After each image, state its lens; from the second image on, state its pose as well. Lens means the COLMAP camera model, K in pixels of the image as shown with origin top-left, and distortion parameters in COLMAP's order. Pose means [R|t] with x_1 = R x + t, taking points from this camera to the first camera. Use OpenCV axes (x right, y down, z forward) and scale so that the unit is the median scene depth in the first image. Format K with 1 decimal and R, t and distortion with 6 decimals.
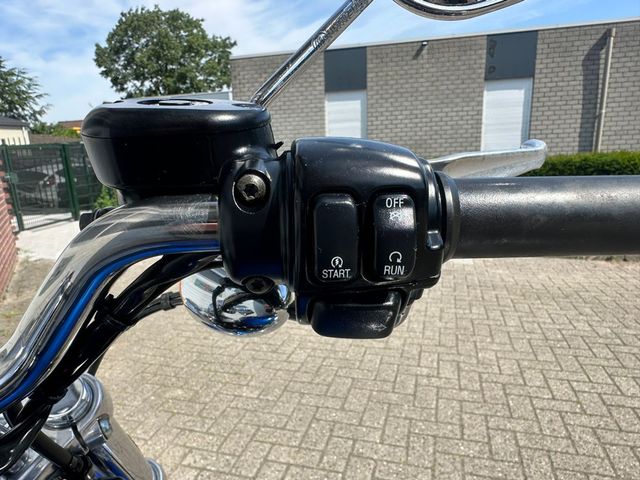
lens RADIAL K [[453.4, 0, 306.0], [0, 453.4, 271.2], [0, 0, 1]] dist [-0.010161, -0.004404]
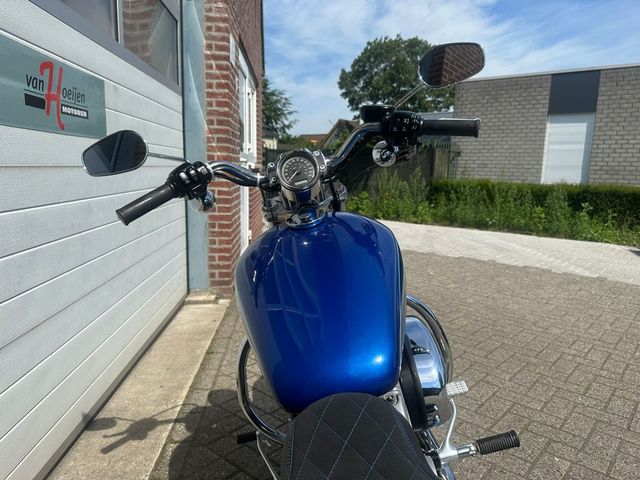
lens RADIAL K [[453.4, 0, 321.8], [0, 453.4, 243.8], [0, 0, 1]] dist [-0.010161, -0.004404]
pose [[0.906790, 0.132349, -0.400270, 0.023689], [-0.169625, 0.983741, -0.059004, 0.027429], [0.385953, 0.121400, 0.914496, -0.062900]]
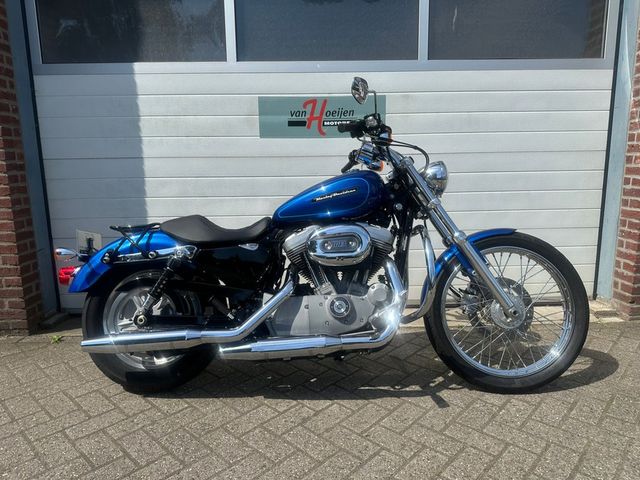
lens RADIAL K [[453.4, 0, 320.3], [0, 453.4, 237.6], [0, 0, 1]] dist [-0.010161, -0.004404]
pose [[-0.451641, 0.185603, -0.872681, 0.118309], [-0.198154, 0.932827, 0.300946, -0.023049], [0.869917, 0.308844, -0.384525, 0.138149]]
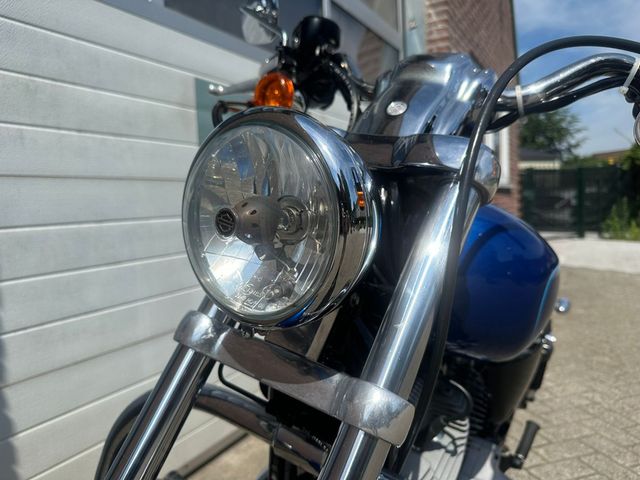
lens RADIAL K [[453.4, 0, 318.0], [0, 453.4, 245.5], [0, 0, 1]] dist [-0.010161, -0.004404]
pose [[0.518801, 0.093607, -0.849755, 0.050362], [-0.198114, 0.980093, -0.012991, 0.030866], [0.831623, 0.175088, 0.527018, -0.039560]]
